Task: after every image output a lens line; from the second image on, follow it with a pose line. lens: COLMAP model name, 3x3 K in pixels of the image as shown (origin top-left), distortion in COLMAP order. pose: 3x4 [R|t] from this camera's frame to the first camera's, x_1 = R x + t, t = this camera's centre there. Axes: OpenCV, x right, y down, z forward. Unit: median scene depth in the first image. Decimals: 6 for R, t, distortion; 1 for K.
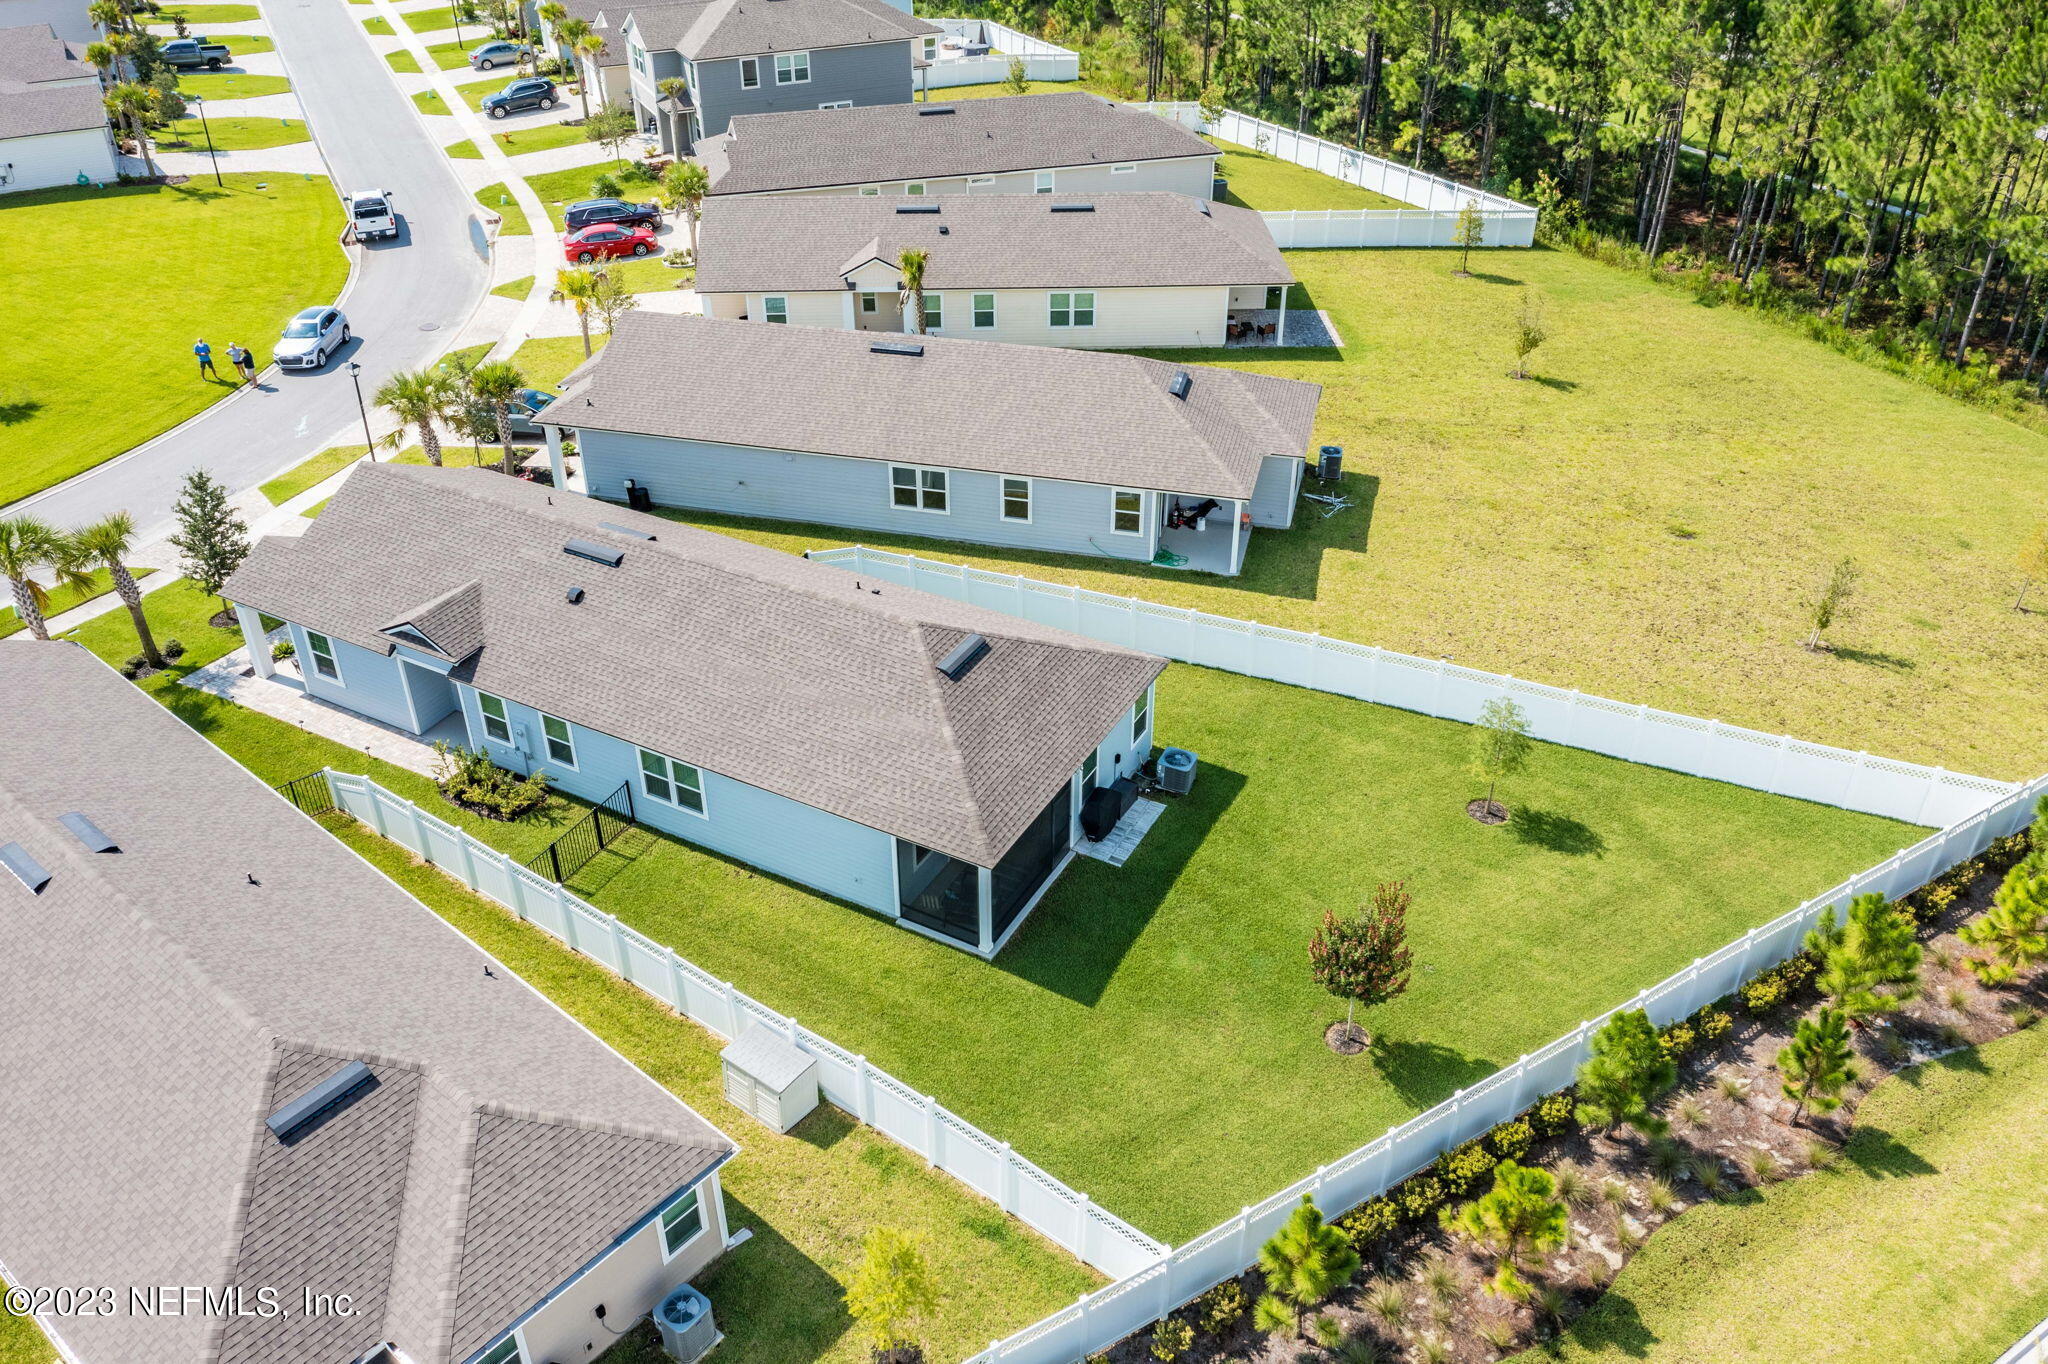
lens RADIAL K [[1603.8, 0, 1021.5], [0, 1603.8, 678.2], [0, 0, 1]] dist [0.004164, 0.000910]
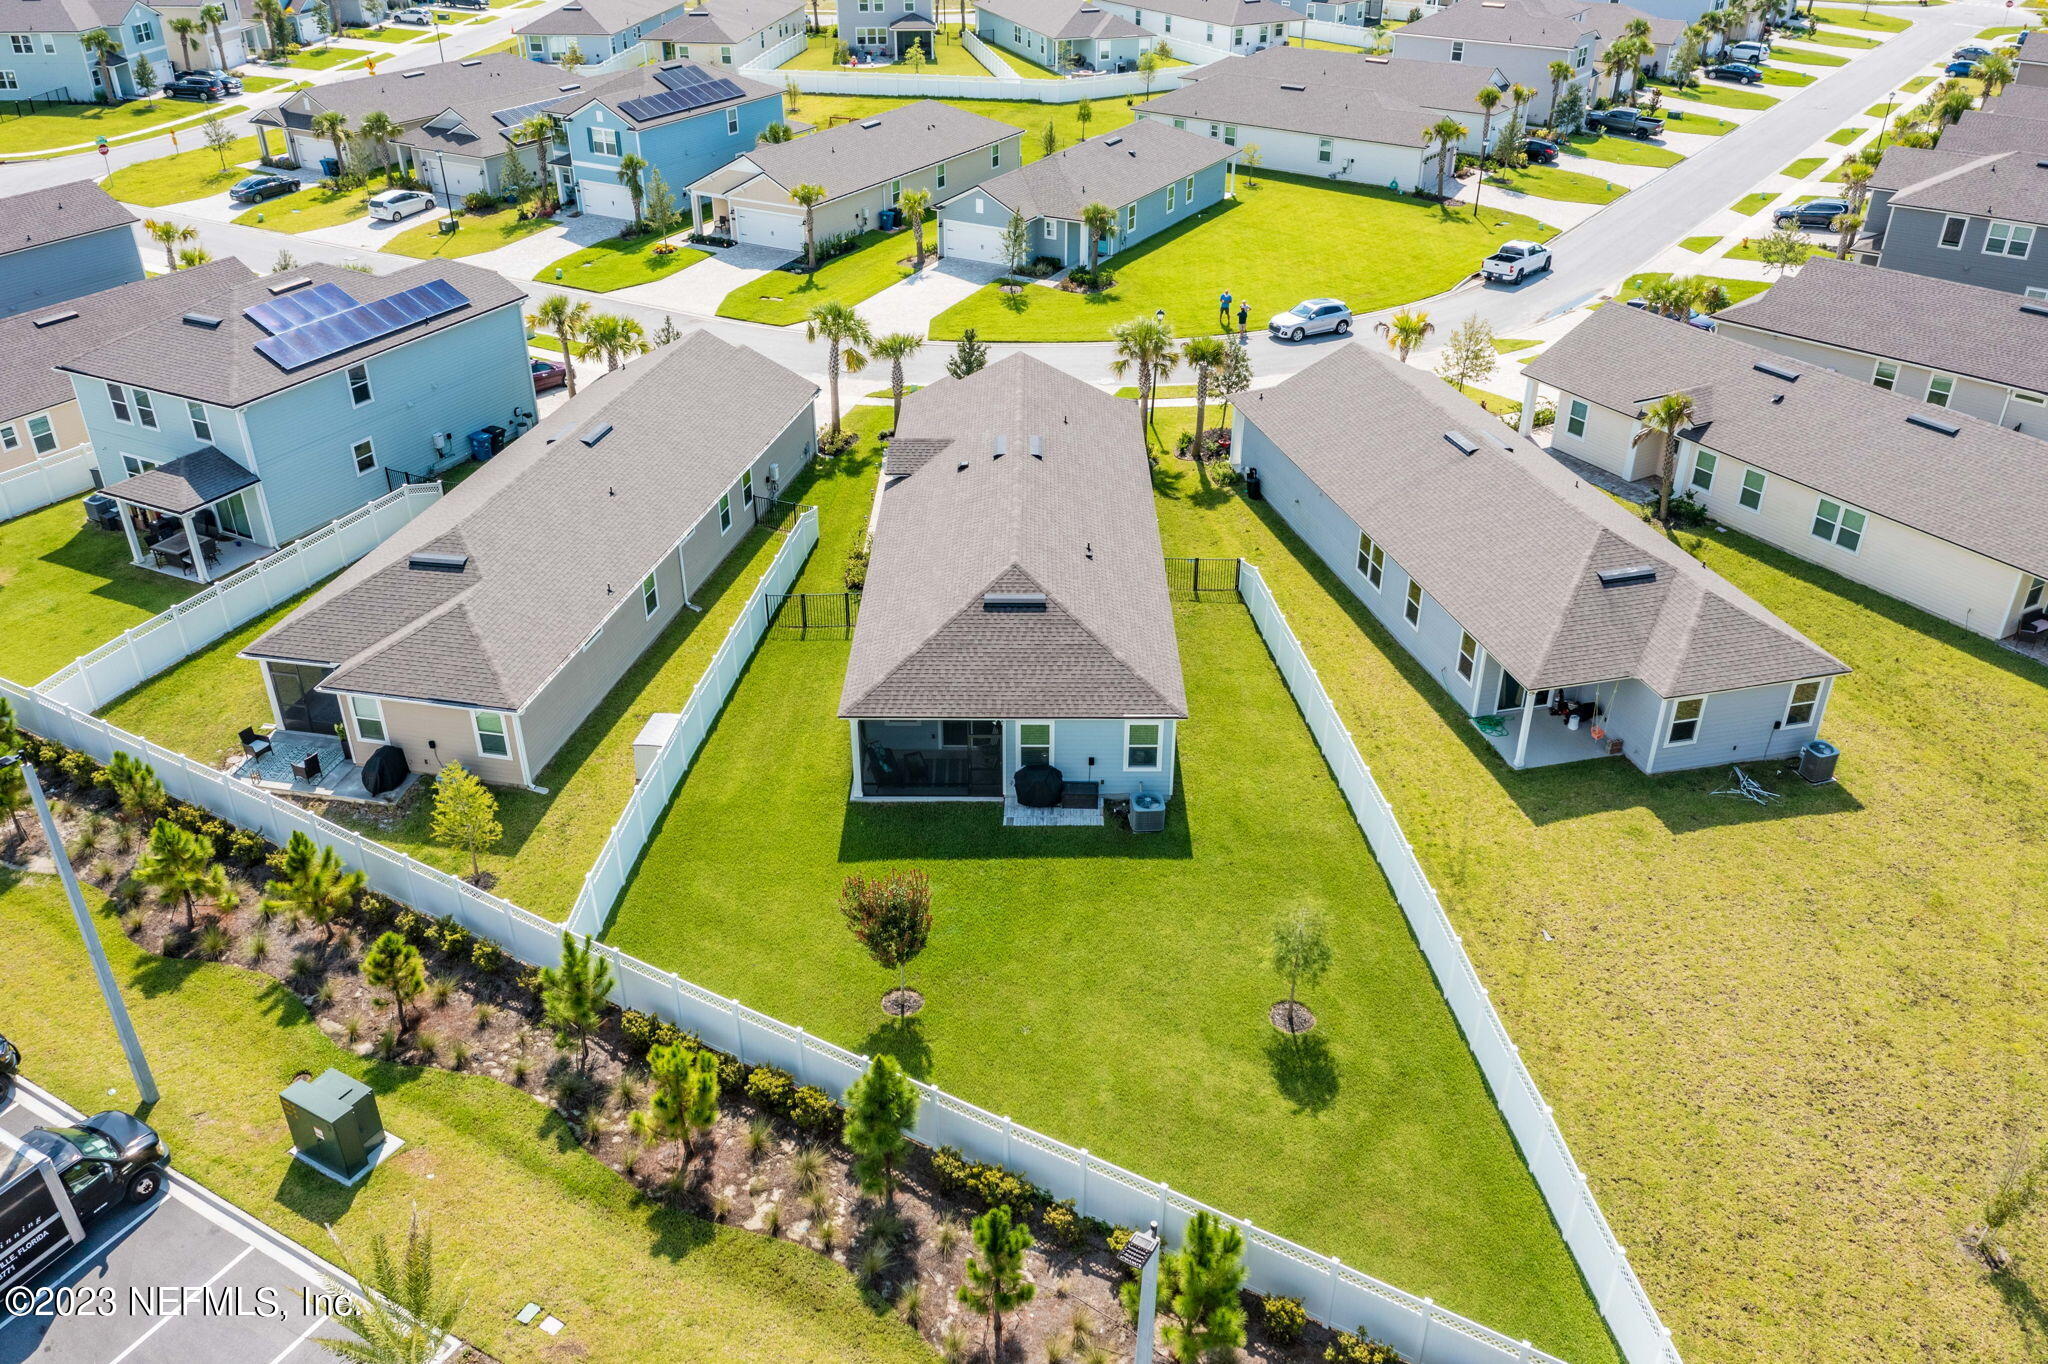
lens RADIAL K [[1603.8, 0, 1026.1], [0, 1603.8, 678.5], [0, 0, 1]] dist [0.004164, 0.000910]
pose [[0.471700, 0.442634, -0.762610, 0.658311], [-0.484174, 0.852844, 0.195530, -0.147843], [0.736936, 0.277005, 0.616598, 0.215860]]
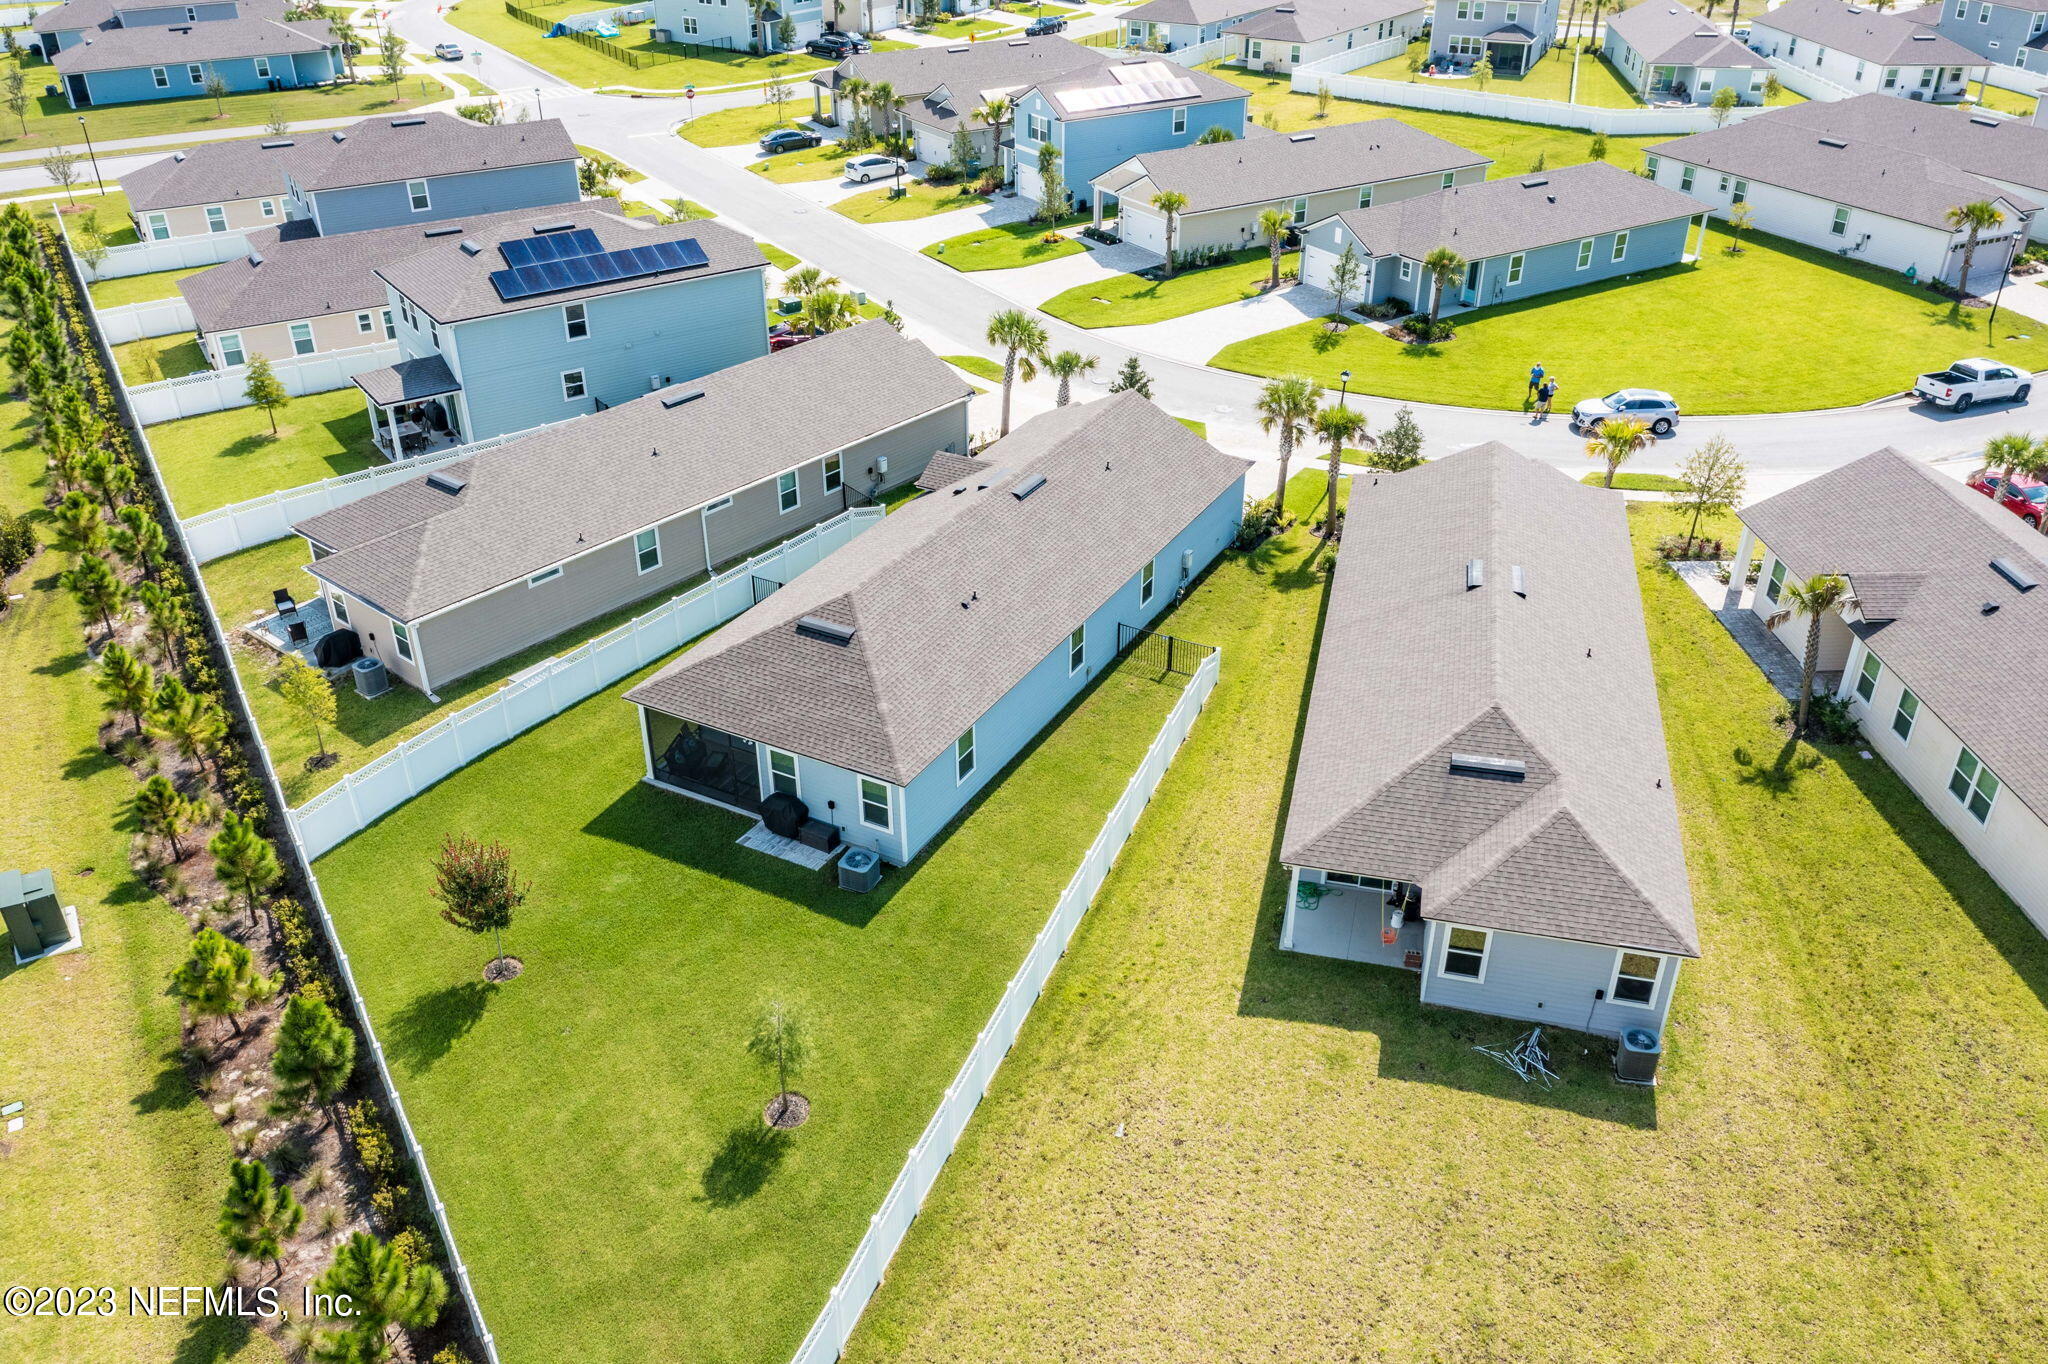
lens RADIAL K [[1603.8, 0, 1027.3], [0, 1603.8, 694.7], [0, 0, 1]] dist [0.004164, 0.000910]
pose [[-0.002480, 0.514693, -0.857371, 0.729407], [-0.545655, 0.717790, 0.432479, -0.416803], [0.838006, 0.468902, 0.279064, 0.603009]]
